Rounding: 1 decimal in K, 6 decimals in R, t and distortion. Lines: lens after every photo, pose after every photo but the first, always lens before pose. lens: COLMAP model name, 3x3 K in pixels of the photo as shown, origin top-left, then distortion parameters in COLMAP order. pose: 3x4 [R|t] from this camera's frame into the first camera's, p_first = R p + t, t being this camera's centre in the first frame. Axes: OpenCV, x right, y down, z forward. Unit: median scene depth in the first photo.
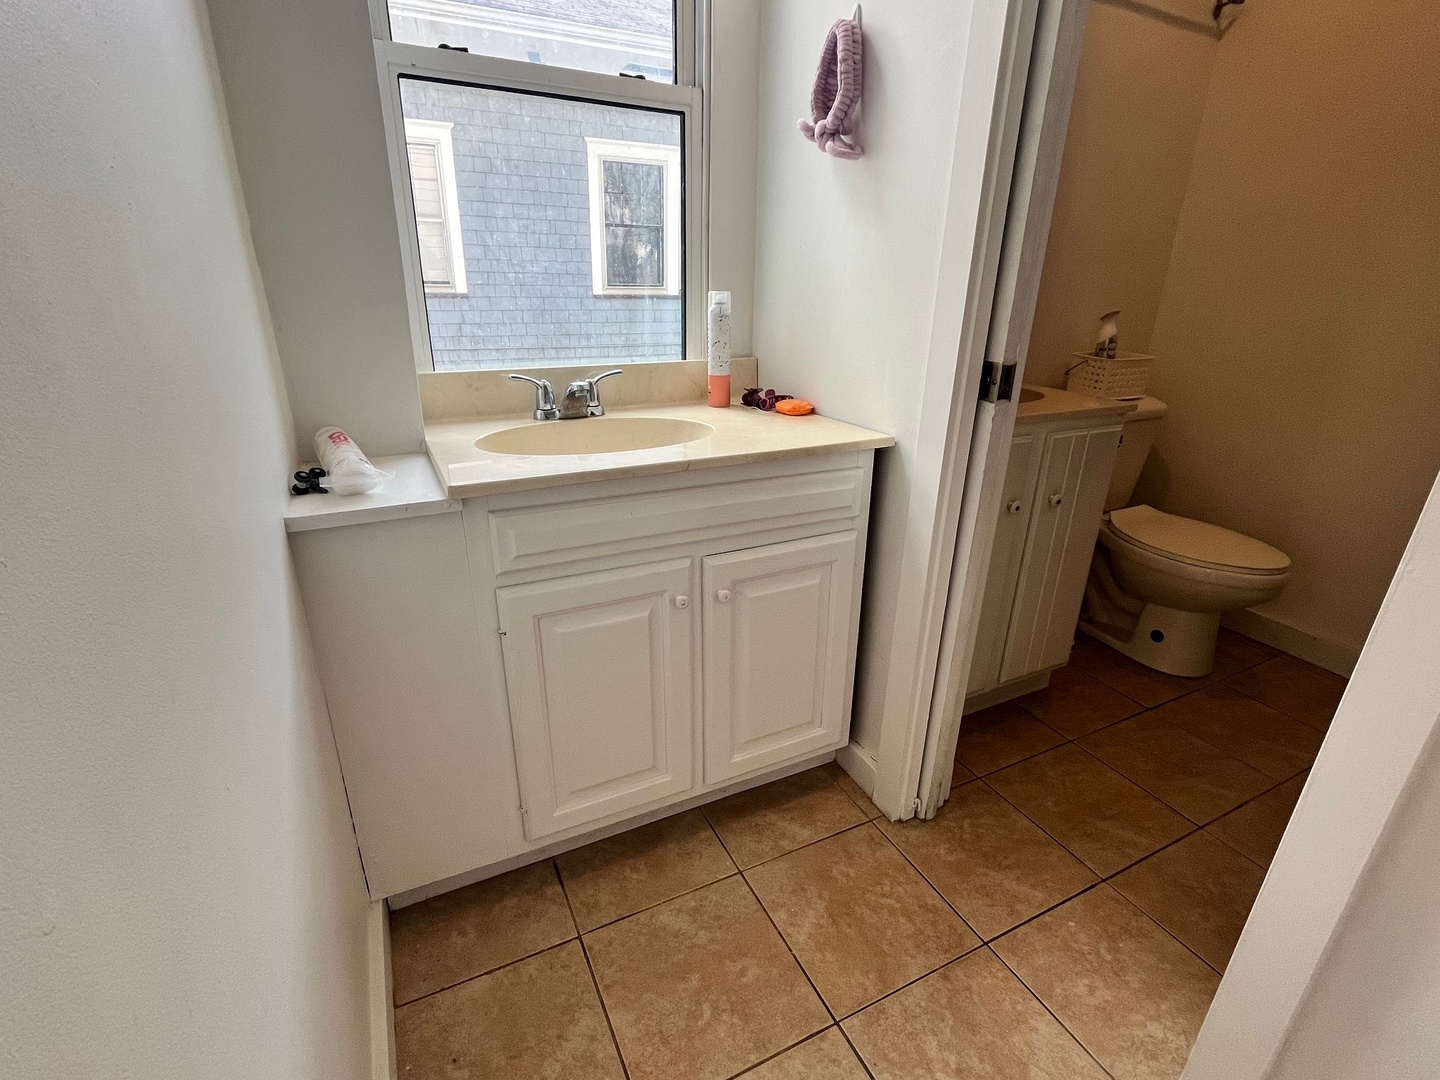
lens RADIAL K [[679.0, 0, 720.5], [0, 679.0, 542.3], [0, 0, 1]] dist [0.000179, 0.000007]
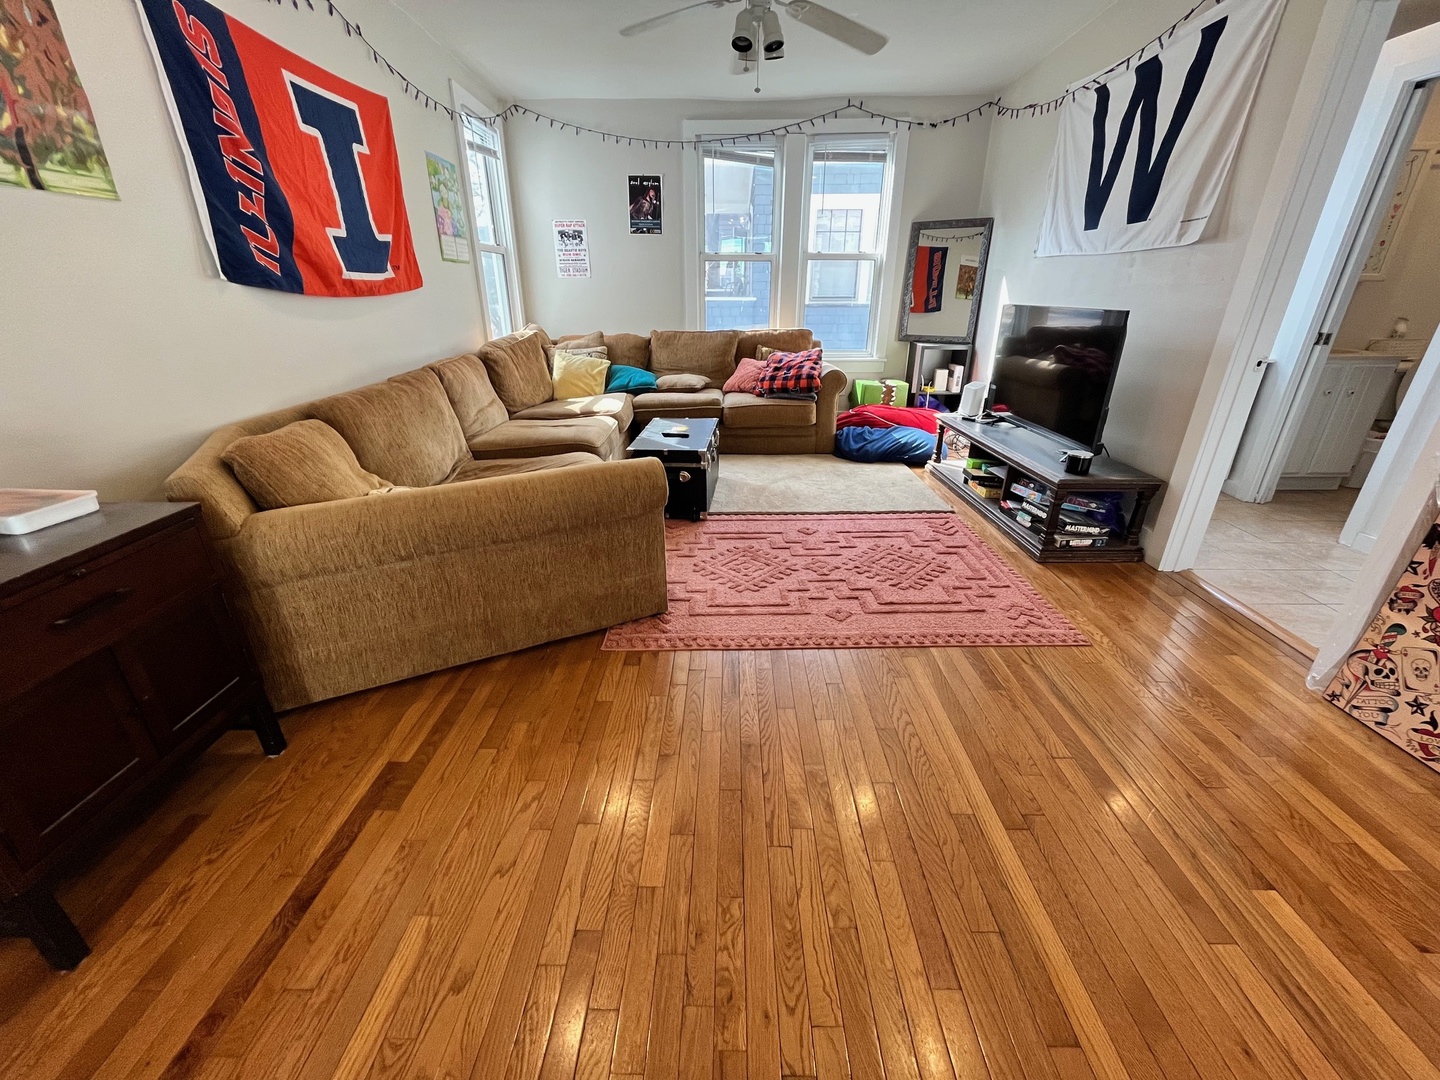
lens RADIAL K [[585.7, 0, 715.1], [0, 585.7, 542.6], [0, 0, 1]] dist [-0.003144, -0.000195]
pose [[0.883898, 0.171995, -0.434904, -0.761770], [-0.155594, 0.985094, 0.073353, 0.947869], [0.441038, 0.002831, 0.897484, -2.713138]]
